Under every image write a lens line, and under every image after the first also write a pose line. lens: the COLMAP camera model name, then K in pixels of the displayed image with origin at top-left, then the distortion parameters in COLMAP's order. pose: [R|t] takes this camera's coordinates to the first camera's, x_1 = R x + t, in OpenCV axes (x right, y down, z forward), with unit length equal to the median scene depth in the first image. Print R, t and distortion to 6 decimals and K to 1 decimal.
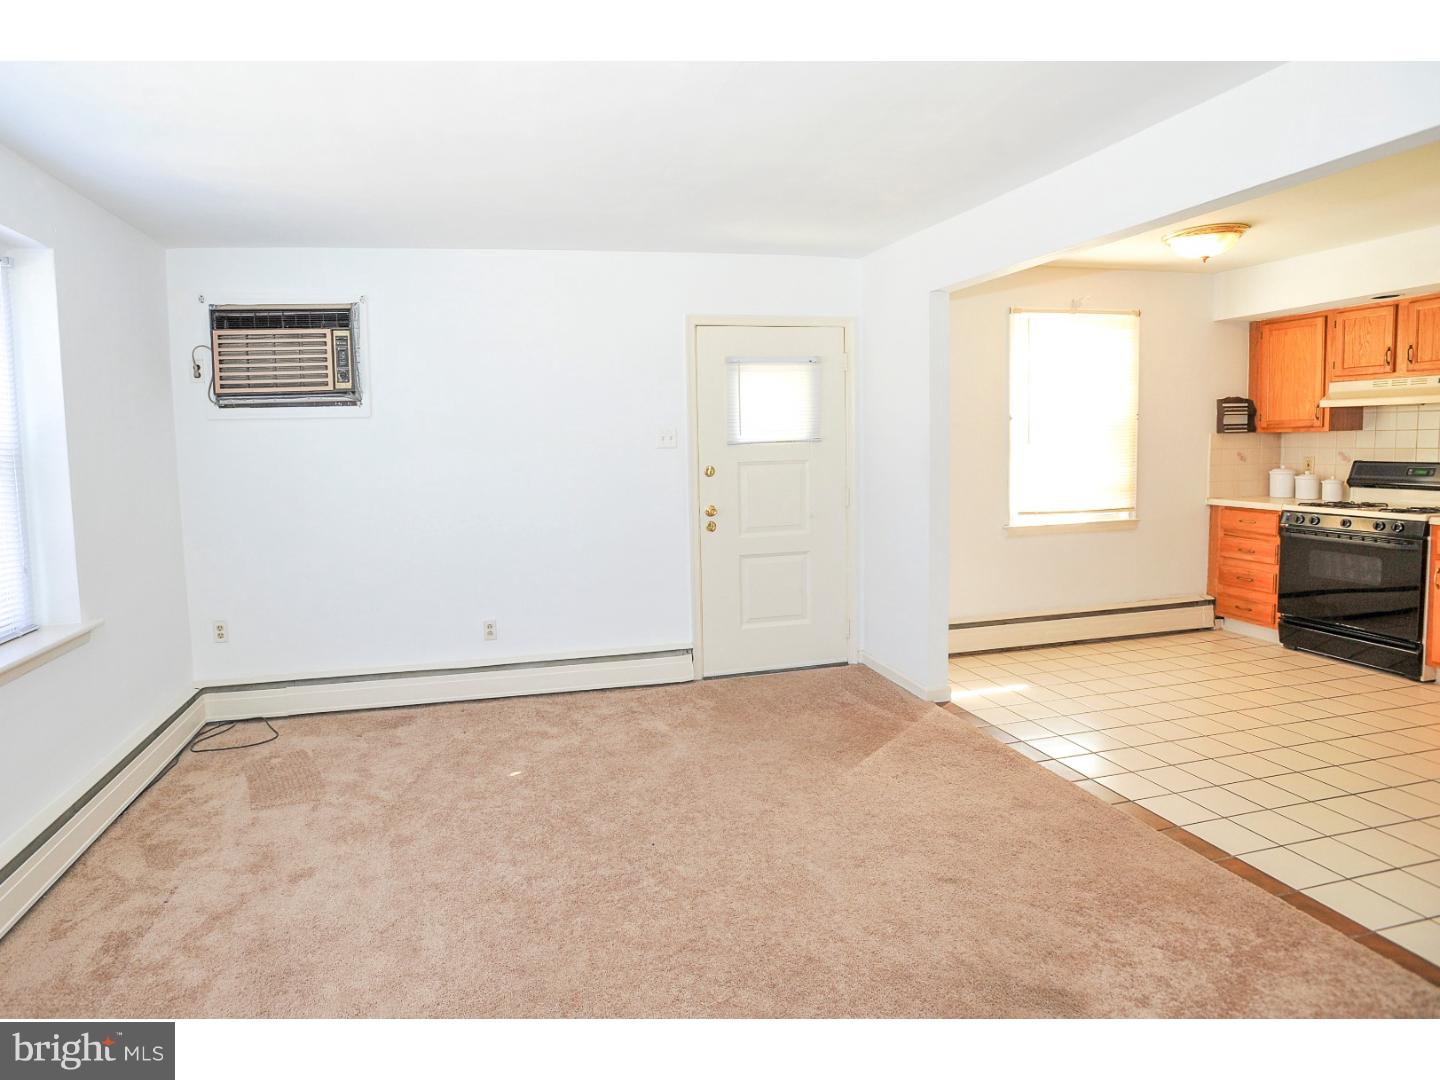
lens RADIAL K [[776.0, 0, 635.0], [0, 776.0, 500.3], [0, 0, 1]] dist [-0.060883, 0.022195]
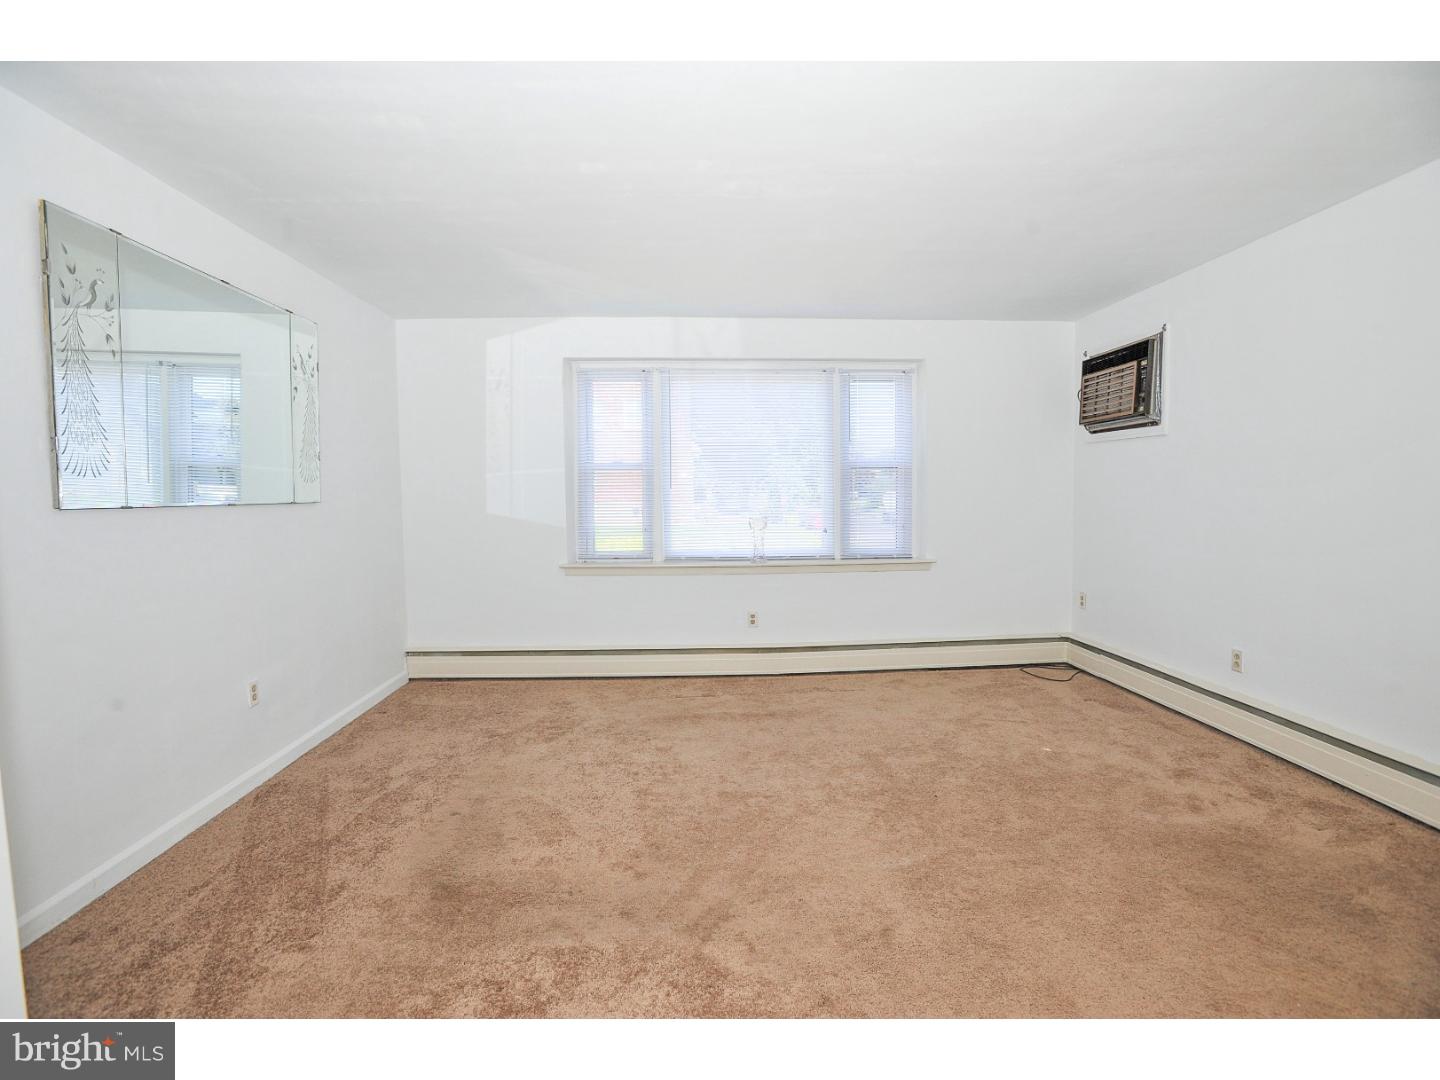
lens RADIAL K [[695.5, 0, 719.8], [0, 695.5, 533.5], [0, 0, 1]] dist [-0.061488, 0.022324]
pose [[-0.143524, 0.088910, -0.985645, 0.644088], [-0.060130, 0.993333, 0.098360, -0.023046], [0.987818, 0.073384, -0.137221, 0.467887]]
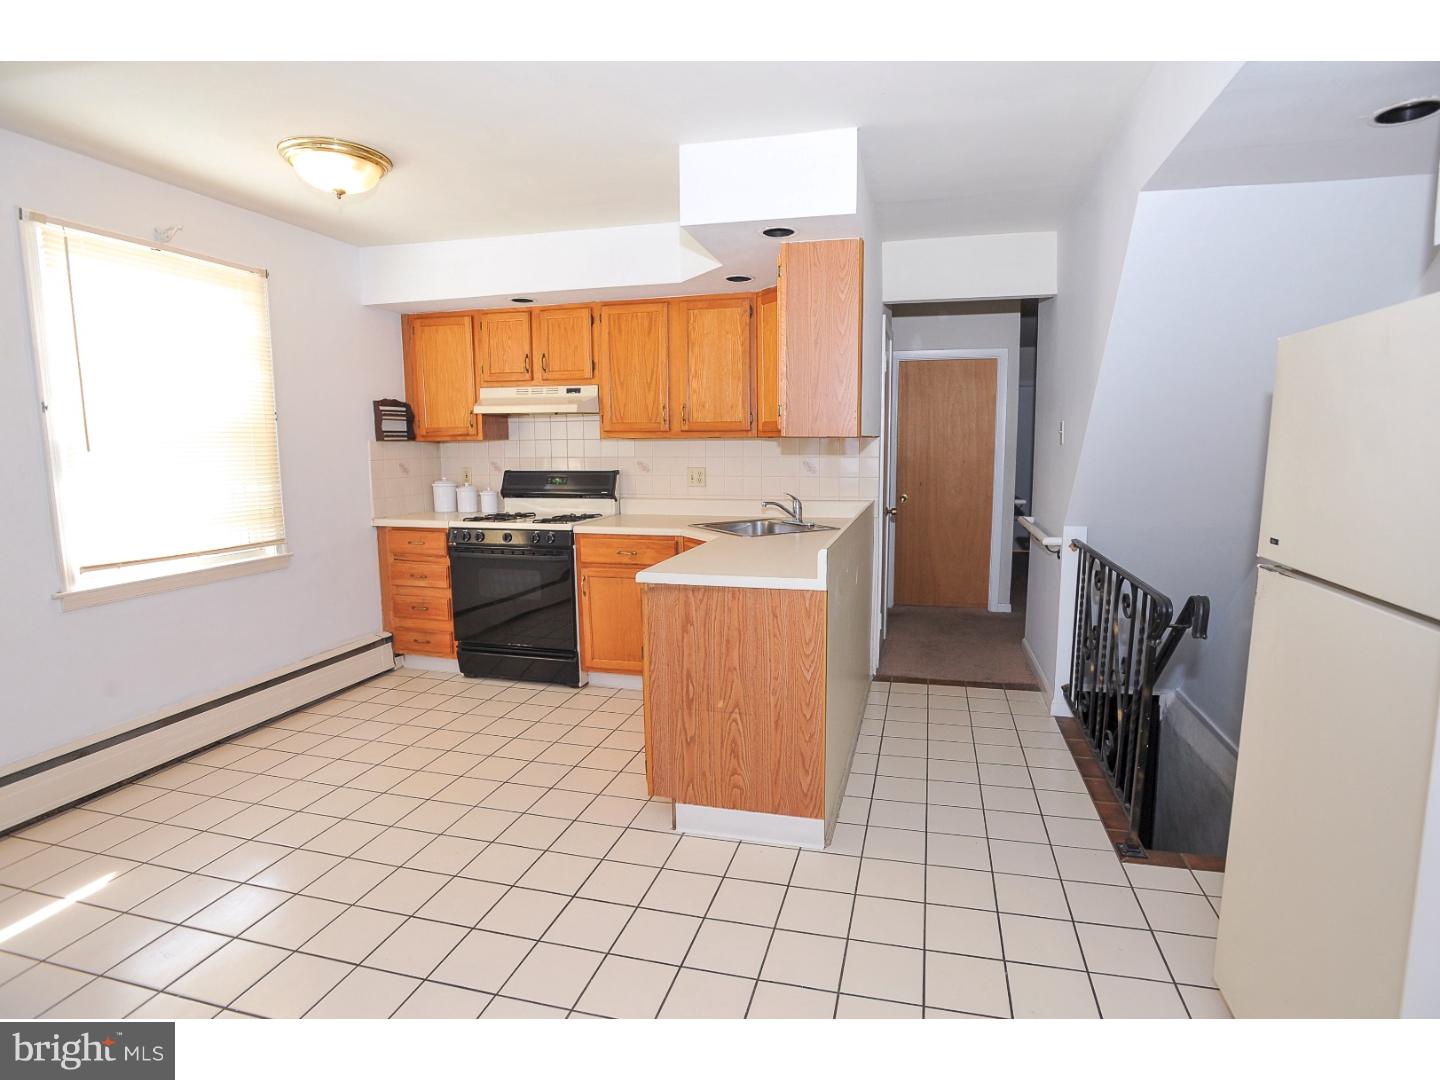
lens RADIAL K [[740.0, 0, 746.2], [0, 740.0, 530.9], [0, 0, 1]] dist [-0.053966, 0.020168]
pose [[0.443567, -0.084908, 0.892210, 0.255291], [0.061372, 0.996043, 0.064278, -0.018366], [-0.894138, 0.026245, 0.447023, 0.312683]]
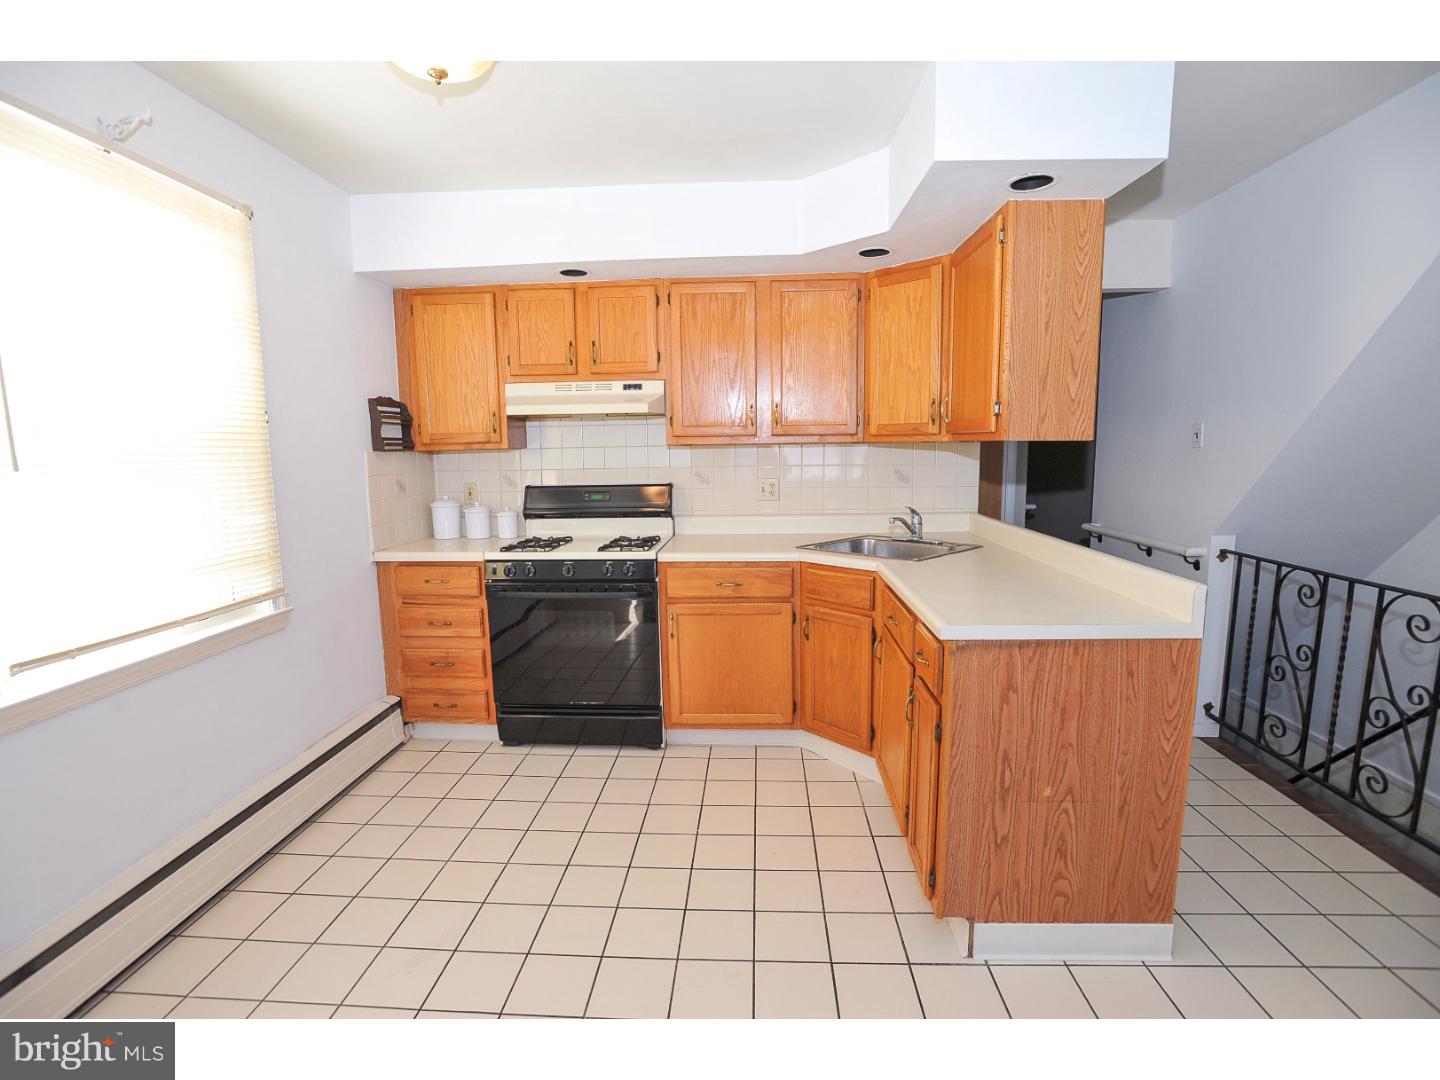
lens RADIAL K [[695.5, 0, 719.3], [0, 695.5, 544.0], [0, 0, 1]] dist [-0.061488, 0.022324]
pose [[0.265295, -0.110633, 0.957799, 0.324134], [0.081421, 0.992417, 0.092079, -0.046396], [-0.960723, 0.053557, 0.272292, 0.651584]]
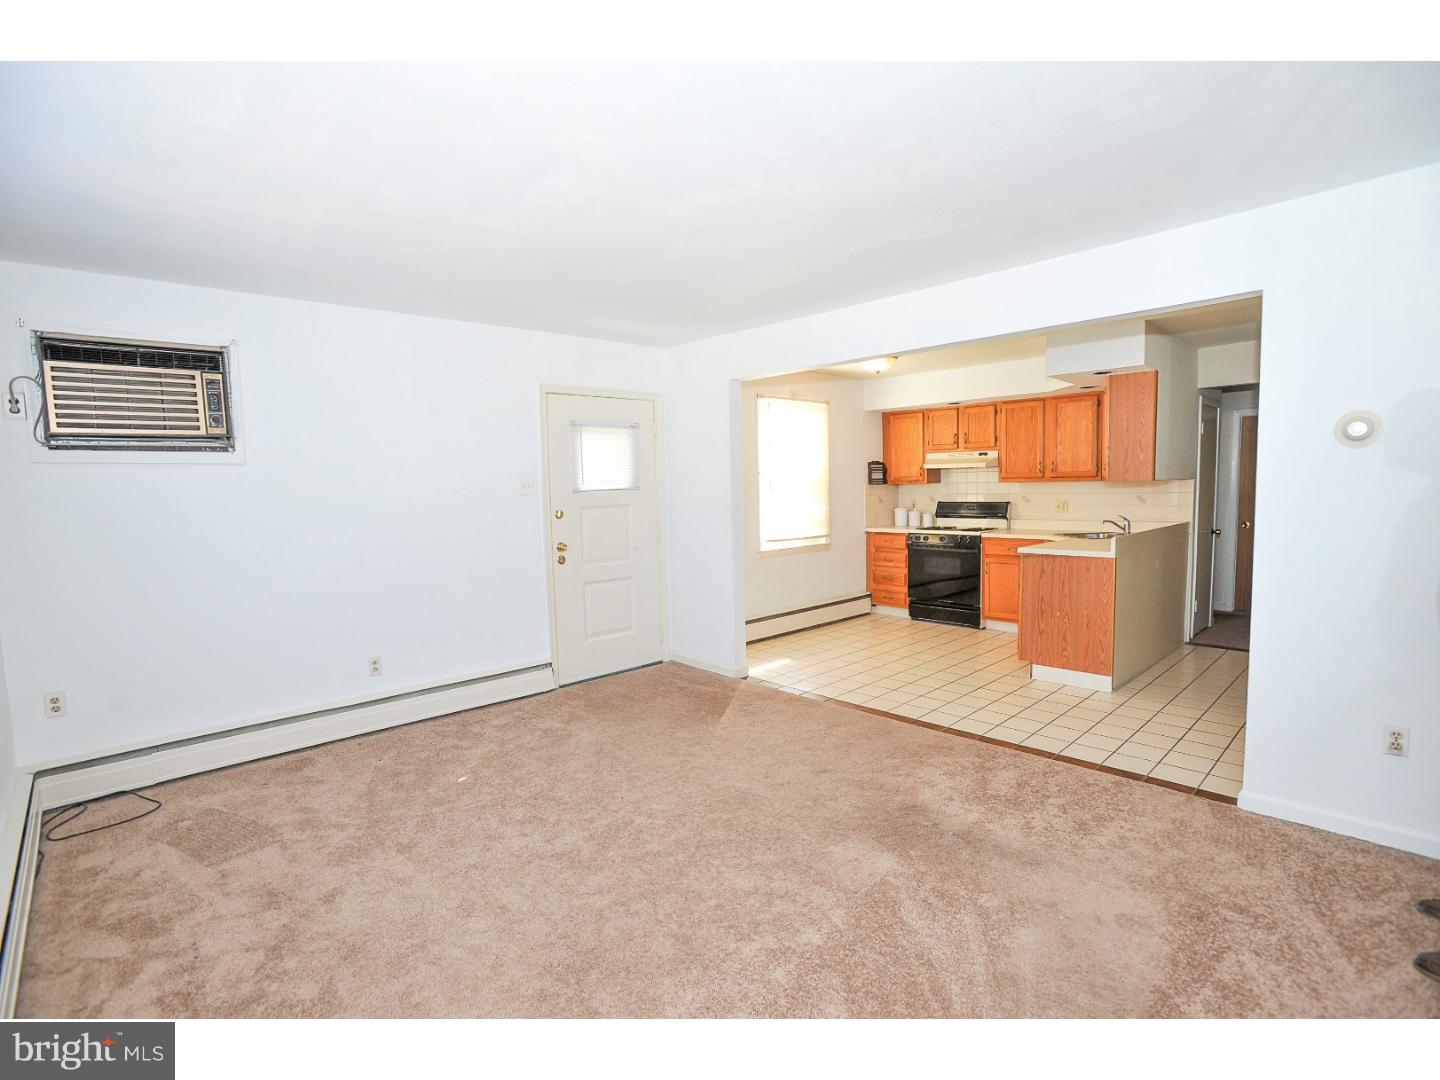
lens RADIAL K [[695.5, 0, 721.9], [0, 695.5, 546.8], [0, 0, 1]] dist [-0.061488, 0.022324]
pose [[0.853917, -0.039552, 0.518904, -0.249518], [0.040237, 0.999141, 0.009941, 0.012729], [-0.518851, 0.012390, 0.854775, -0.050554]]
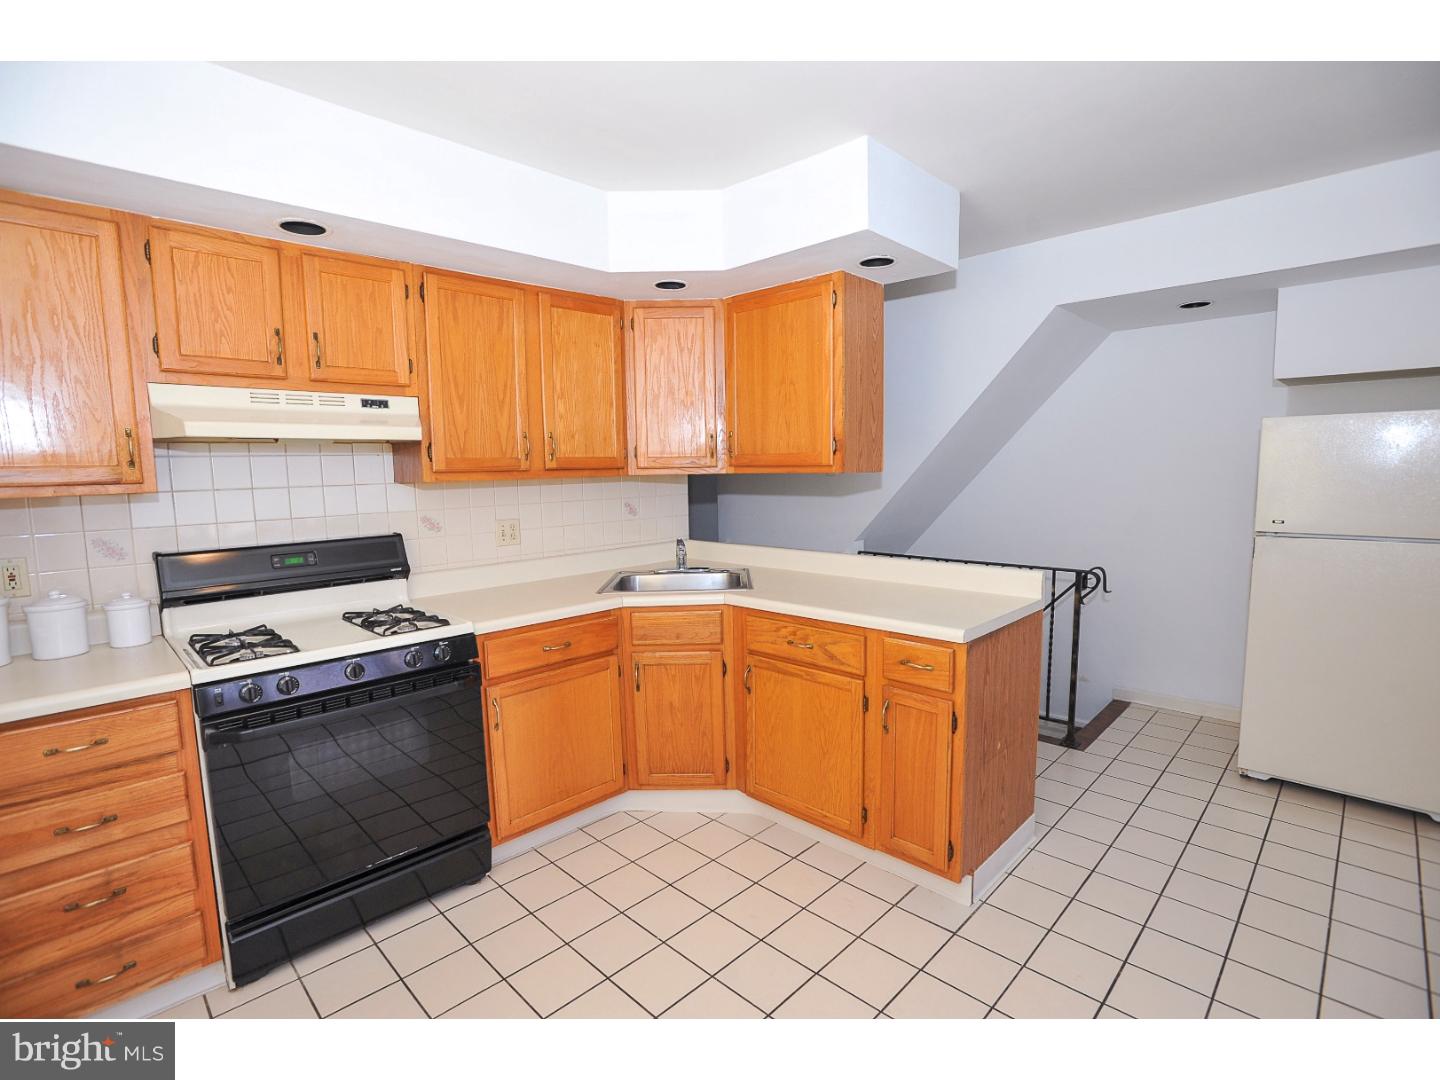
lens RADIAL K [[695.5, 0, 720.6], [0, 695.5, 546.6], [0, 0, 1]] dist [-0.061488, 0.022324]
pose [[-0.547774, -0.059333, 0.834520, 0.432437], [0.098003, 0.986064, 0.134437, -0.087562], [-0.830867, 0.155426, -0.534325, 1.005194]]
